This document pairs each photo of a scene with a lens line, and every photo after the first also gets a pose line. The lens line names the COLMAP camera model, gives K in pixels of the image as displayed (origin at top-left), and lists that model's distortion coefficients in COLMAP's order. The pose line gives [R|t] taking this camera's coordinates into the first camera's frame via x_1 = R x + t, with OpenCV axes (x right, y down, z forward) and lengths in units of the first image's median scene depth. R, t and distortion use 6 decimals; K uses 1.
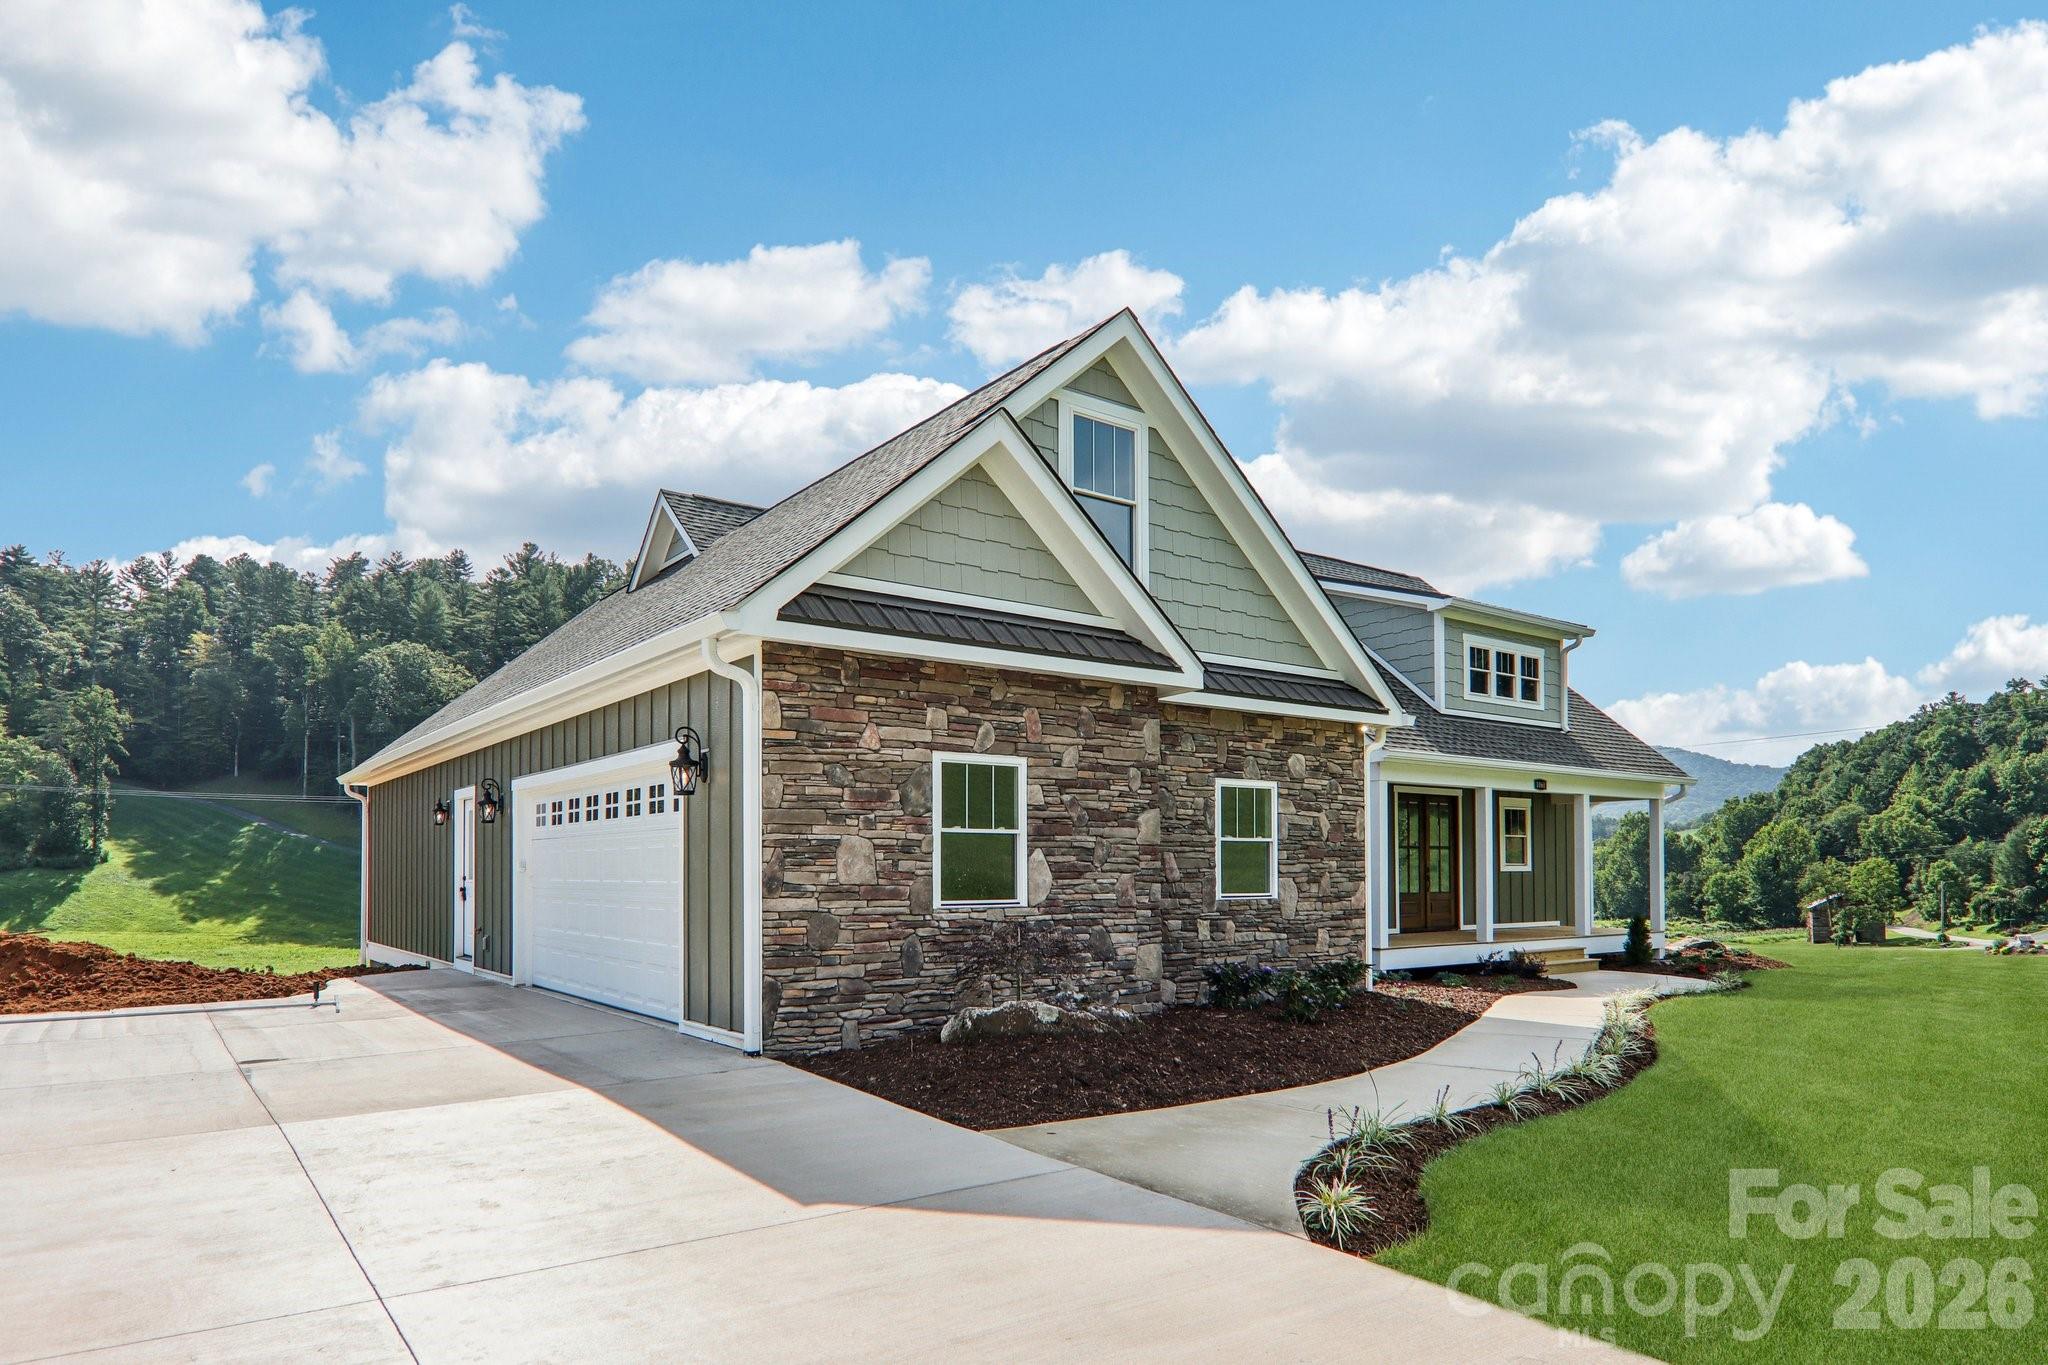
lens RADIAL K [[1193.0, 0, 1024.0], [0, 1193.0, 682.5], [0, 0, 1]] dist [0.003437, -0.000150]
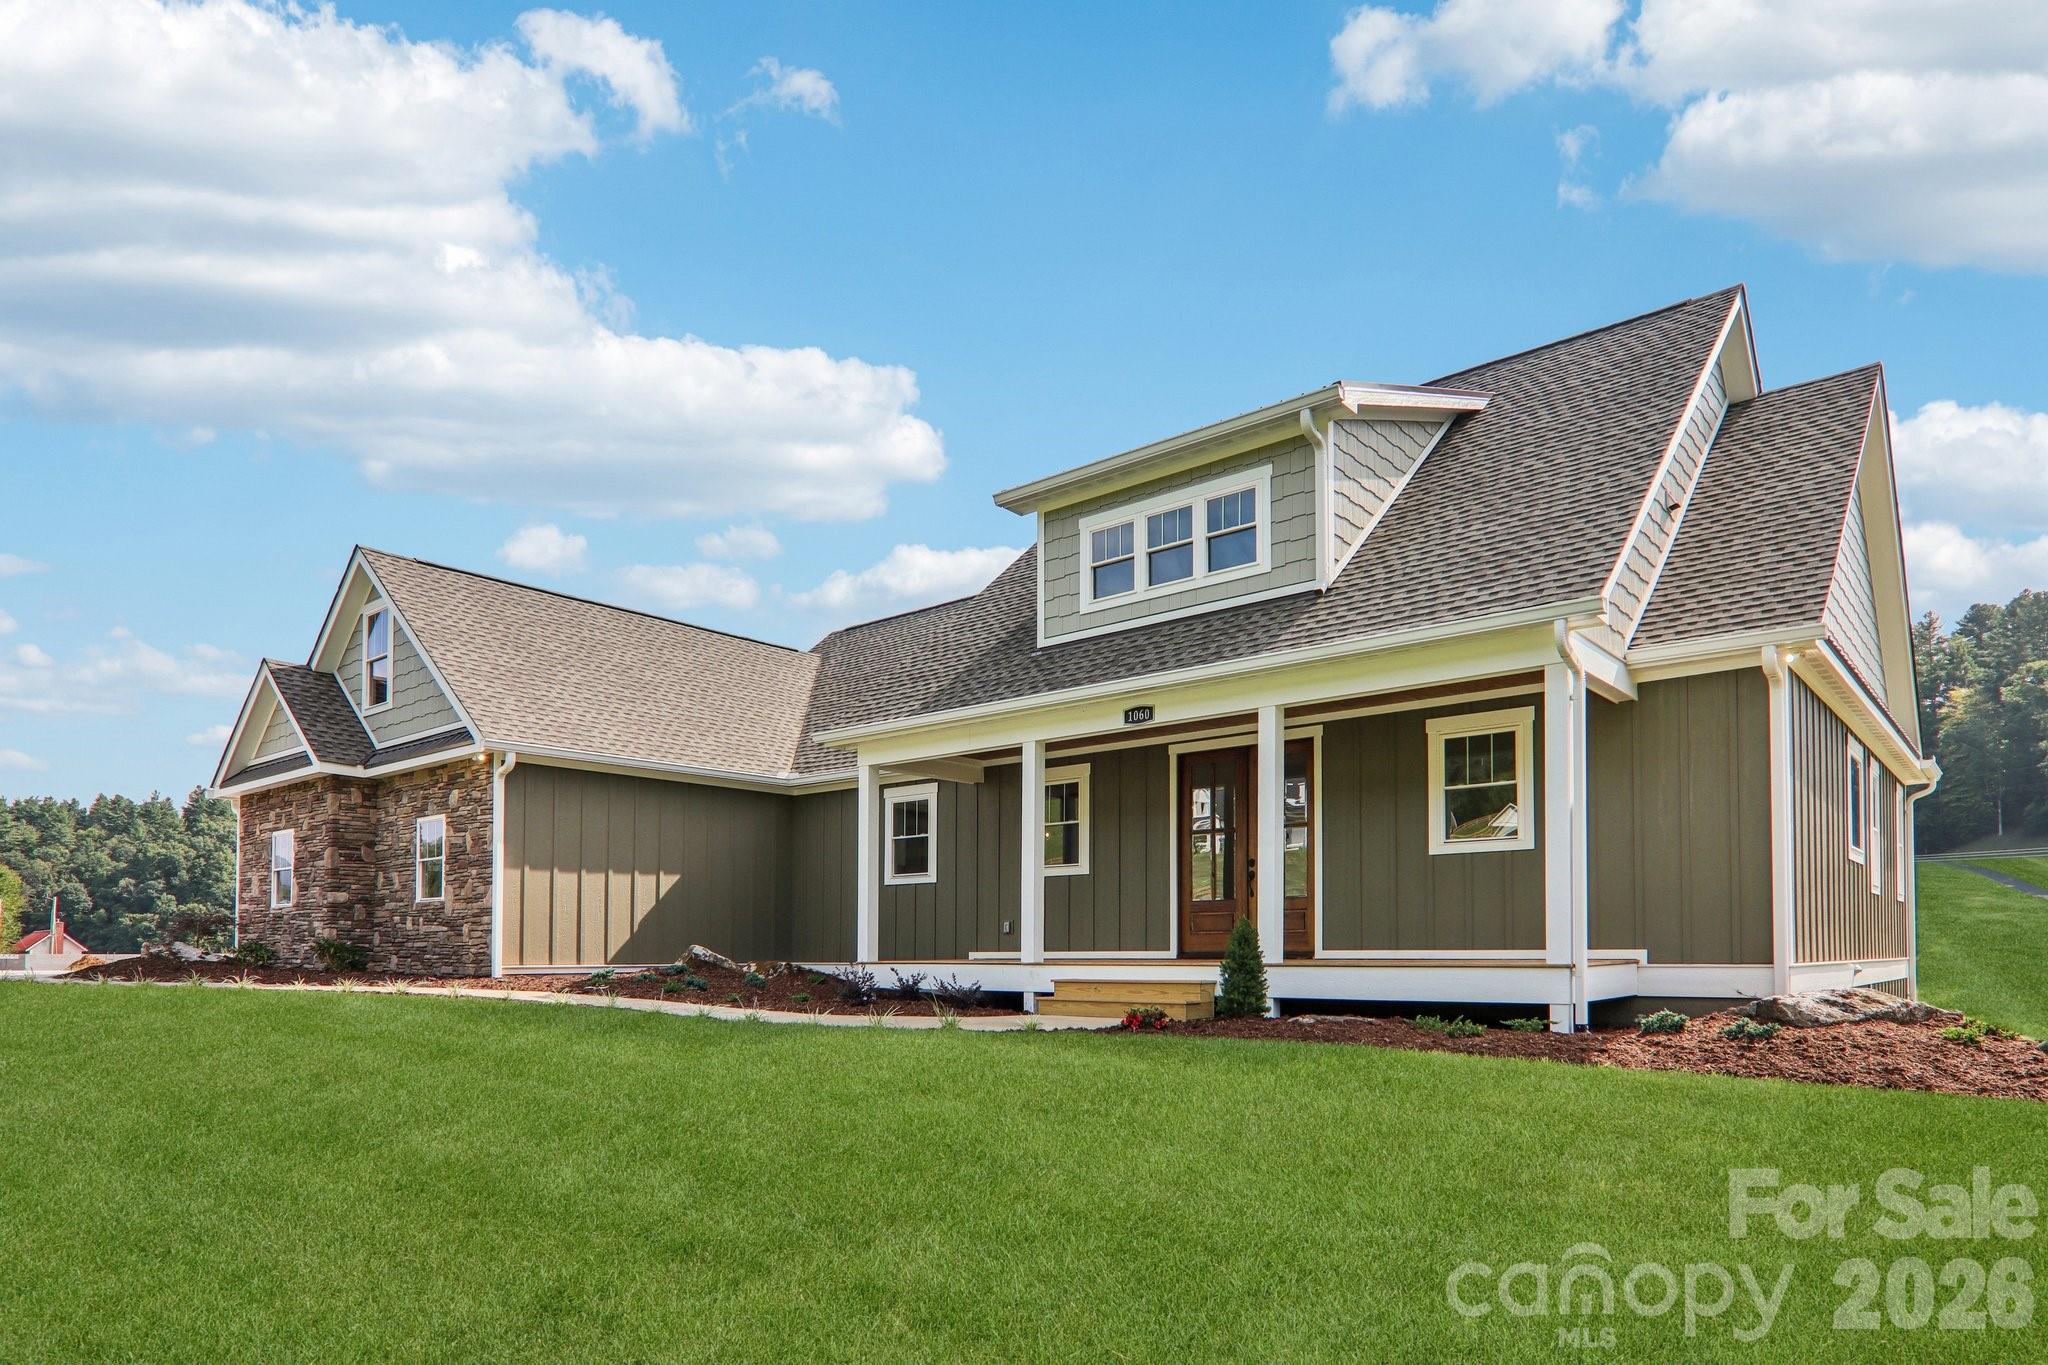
lens RADIAL K [[1221.5, 0, 1019.0], [0, 1221.5, 711.2], [0, 0, 1]] dist [-0.020144, -0.000664]
pose [[0.226548, -0.189229, -0.955441, 1.028909], [0.156033, 0.975328, -0.156170, 0.174013], [0.961421, -0.113701, 0.250485, 0.790330]]
